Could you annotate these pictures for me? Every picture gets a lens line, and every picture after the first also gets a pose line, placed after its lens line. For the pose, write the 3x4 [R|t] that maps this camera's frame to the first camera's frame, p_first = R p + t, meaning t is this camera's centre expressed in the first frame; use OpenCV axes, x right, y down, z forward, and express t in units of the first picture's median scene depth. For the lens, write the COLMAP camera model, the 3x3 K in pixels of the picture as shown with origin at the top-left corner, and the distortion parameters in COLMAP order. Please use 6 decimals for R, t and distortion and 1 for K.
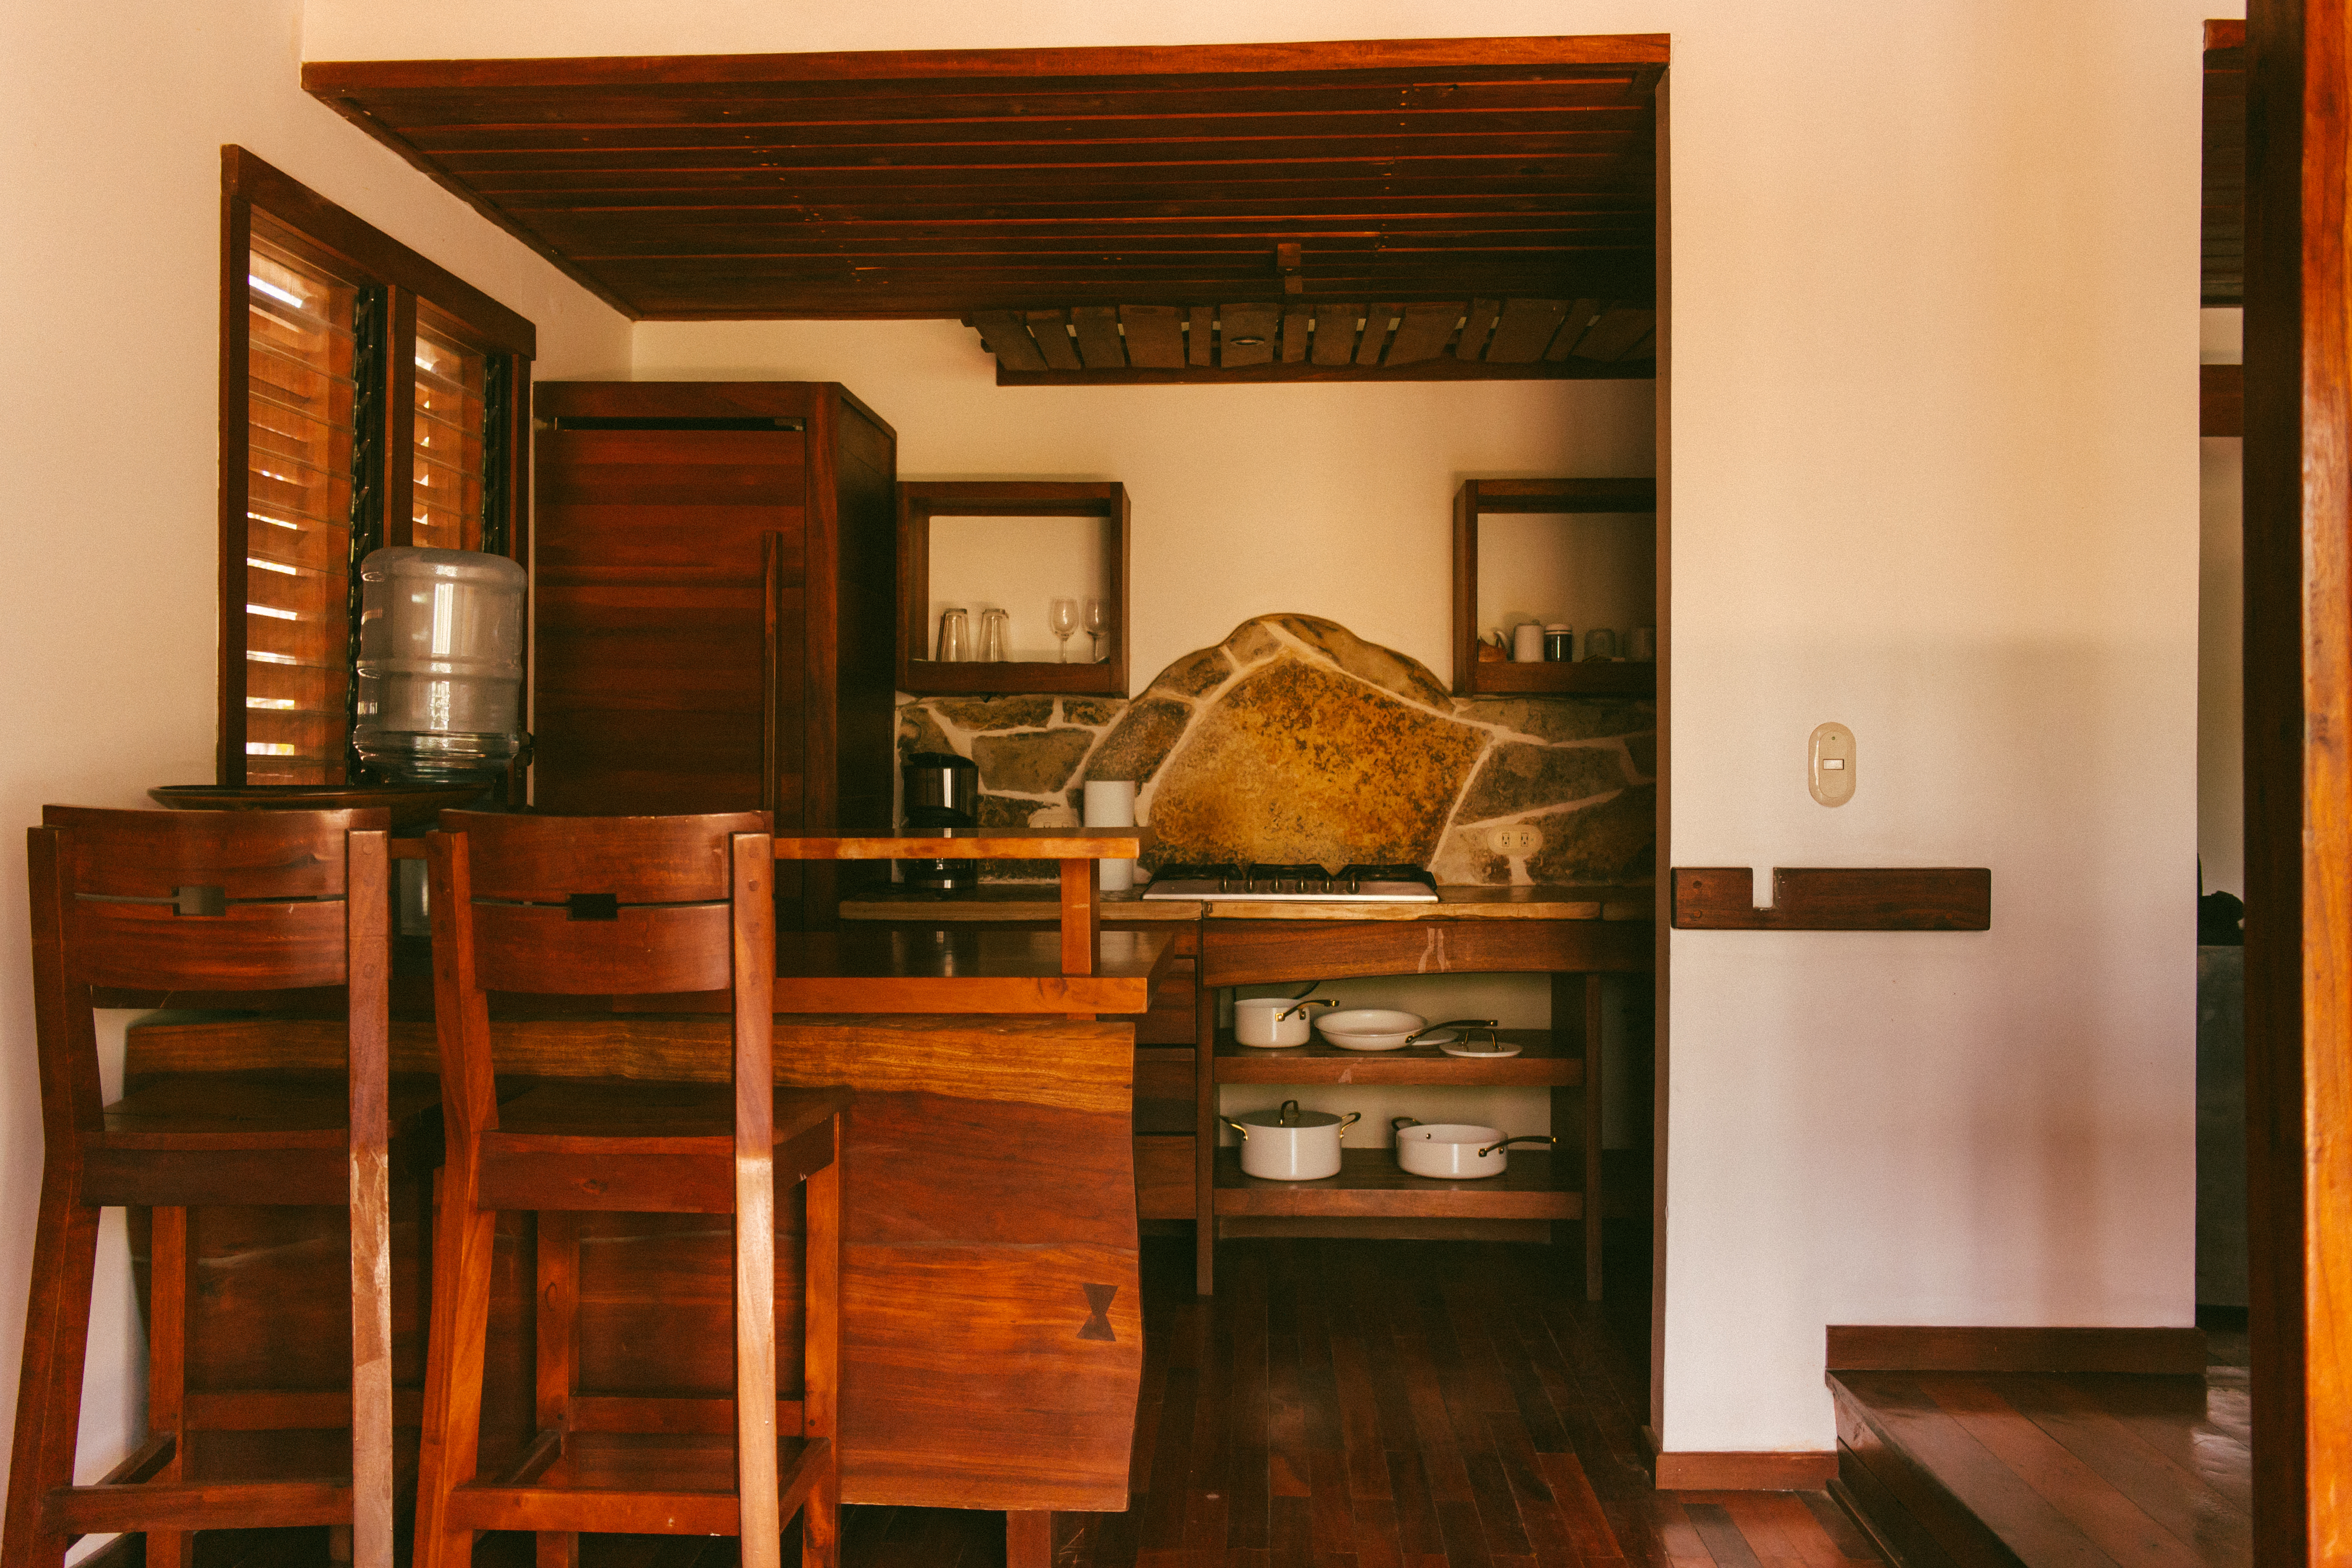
lens RADIAL K [[1948.1, 0, 1173.9], [0, 1948.1, 778.7], [0, 0, 1]] dist [-0.003427, -0.001309]
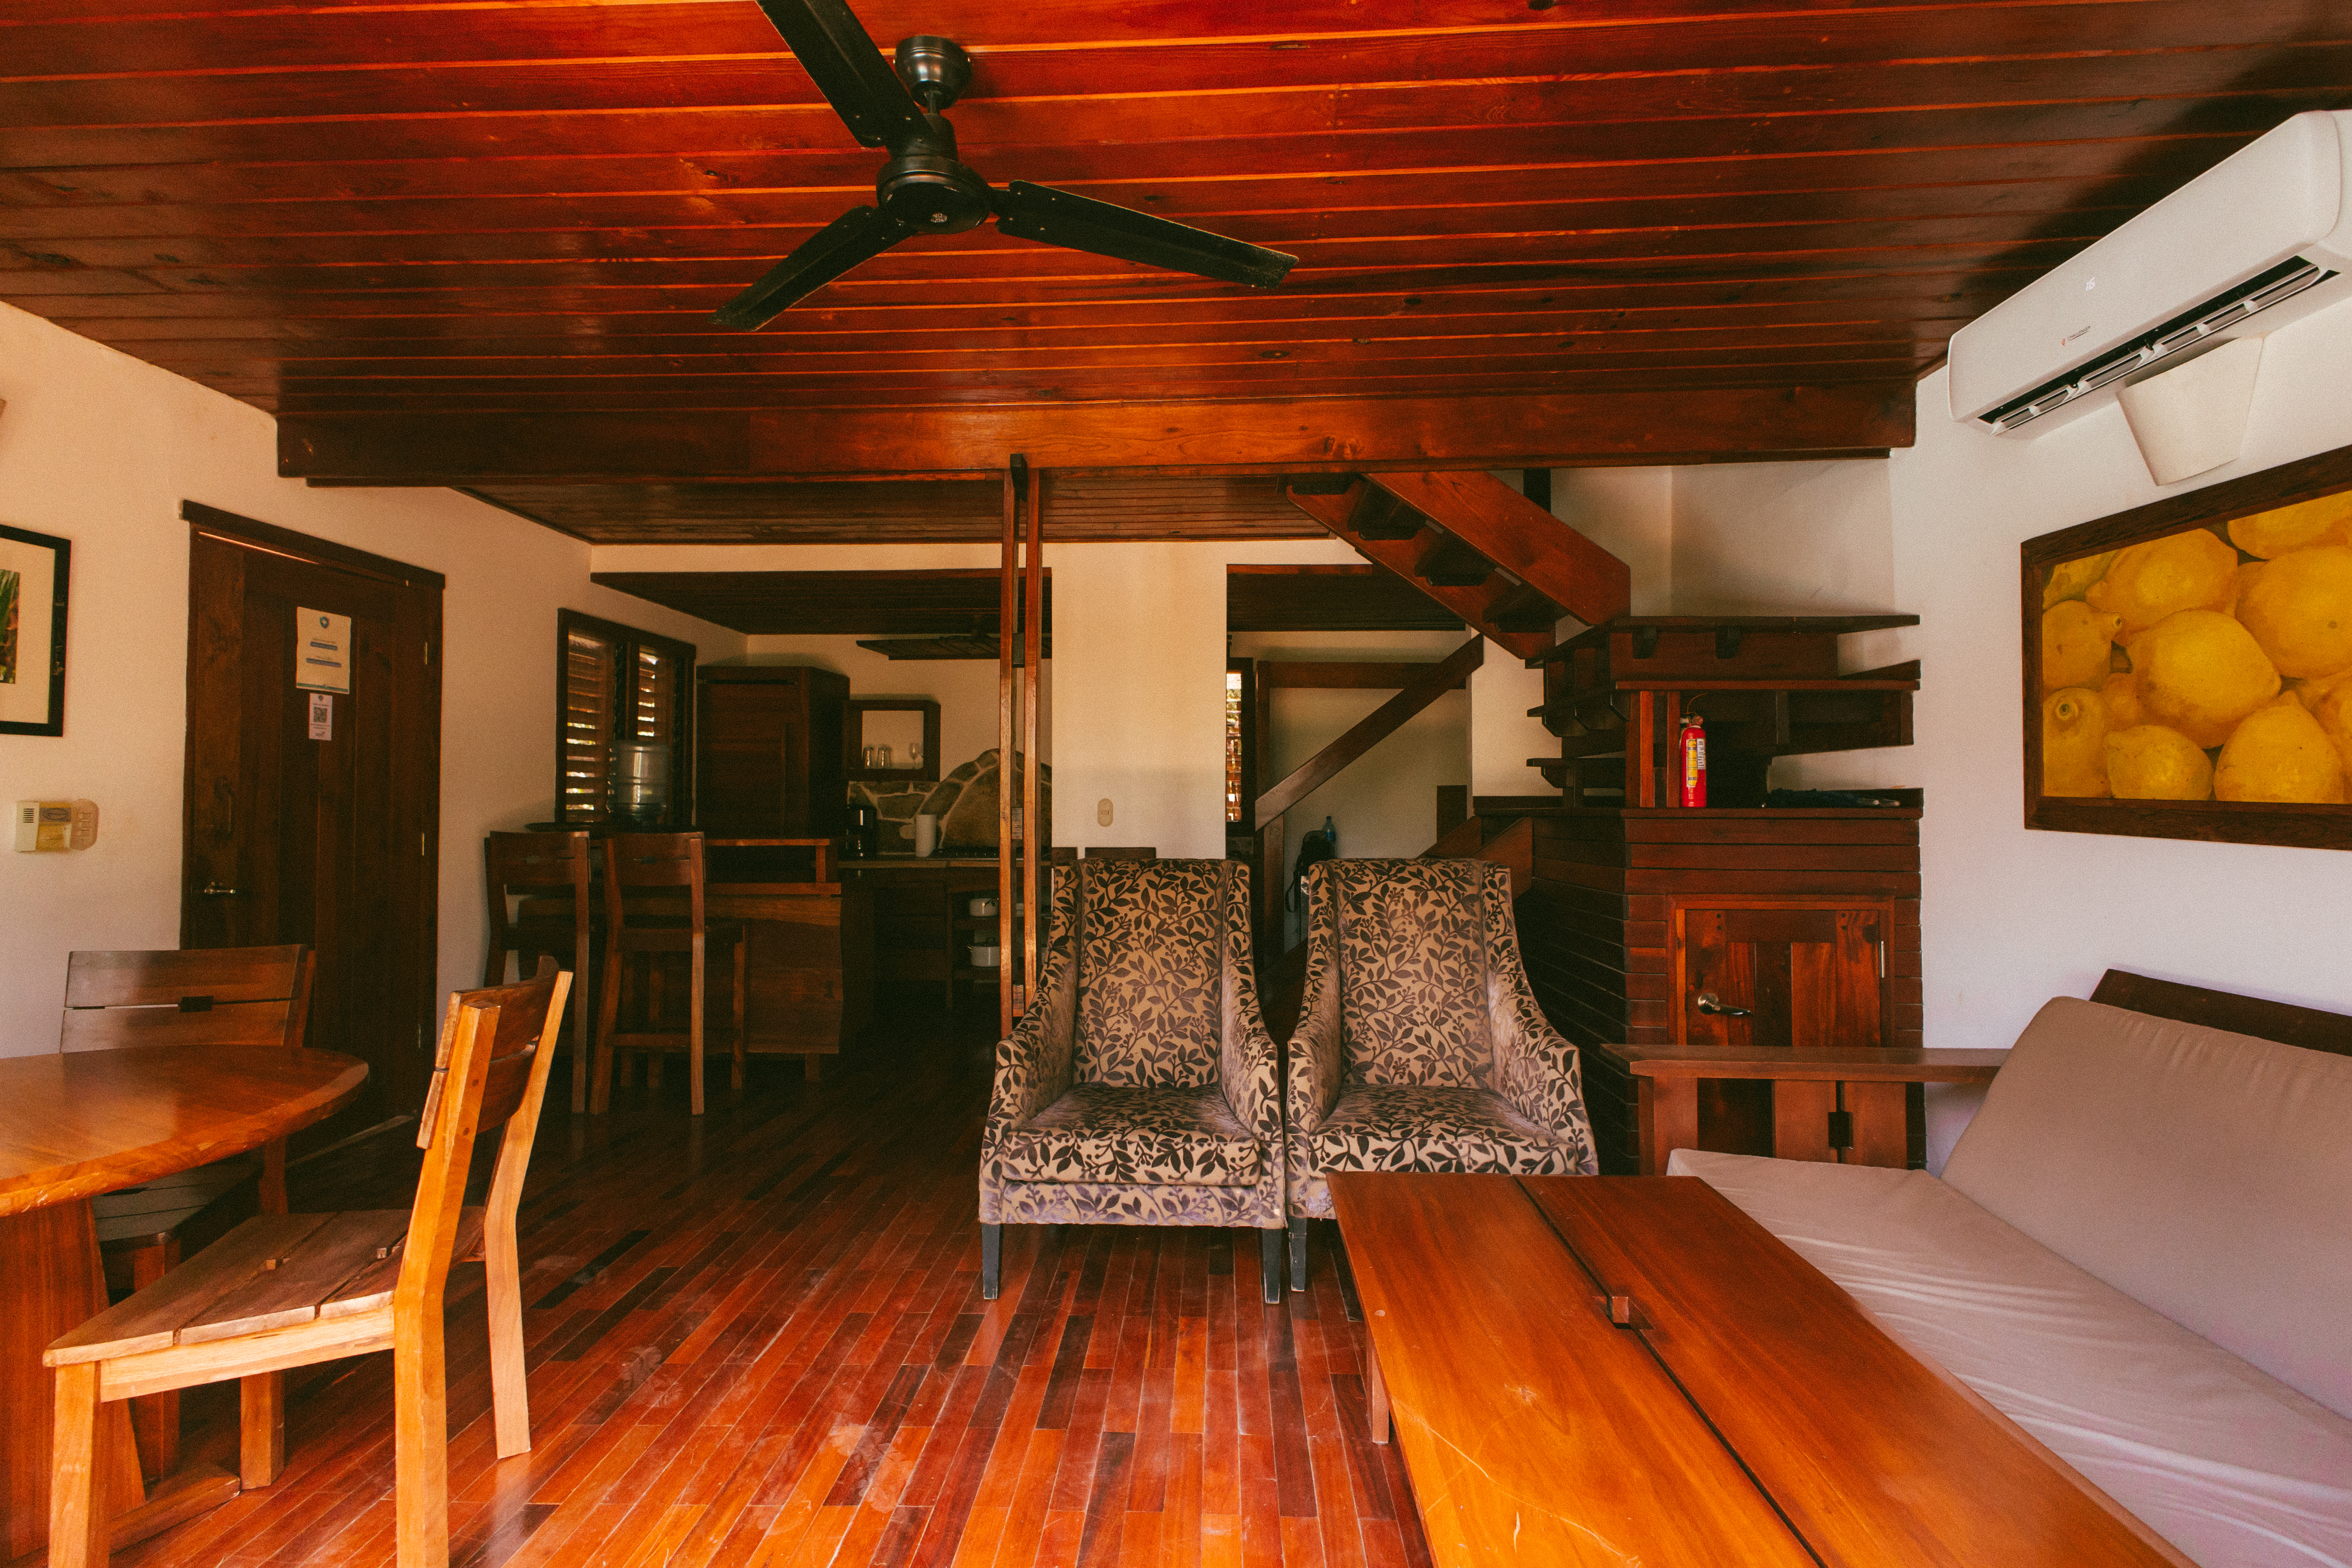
lens RADIAL K [[1057.9, 0, 1184.8], [0, 1057.9, 778.8], [0, 0, 1]] dist [0.009477, -0.000578]
pose [[0.999971, -0.004884, 0.005827, 0.334669], [0.004987, 0.999829, -0.017794, -0.021181], [-0.005739, 0.017822, 0.999825, -0.456893]]
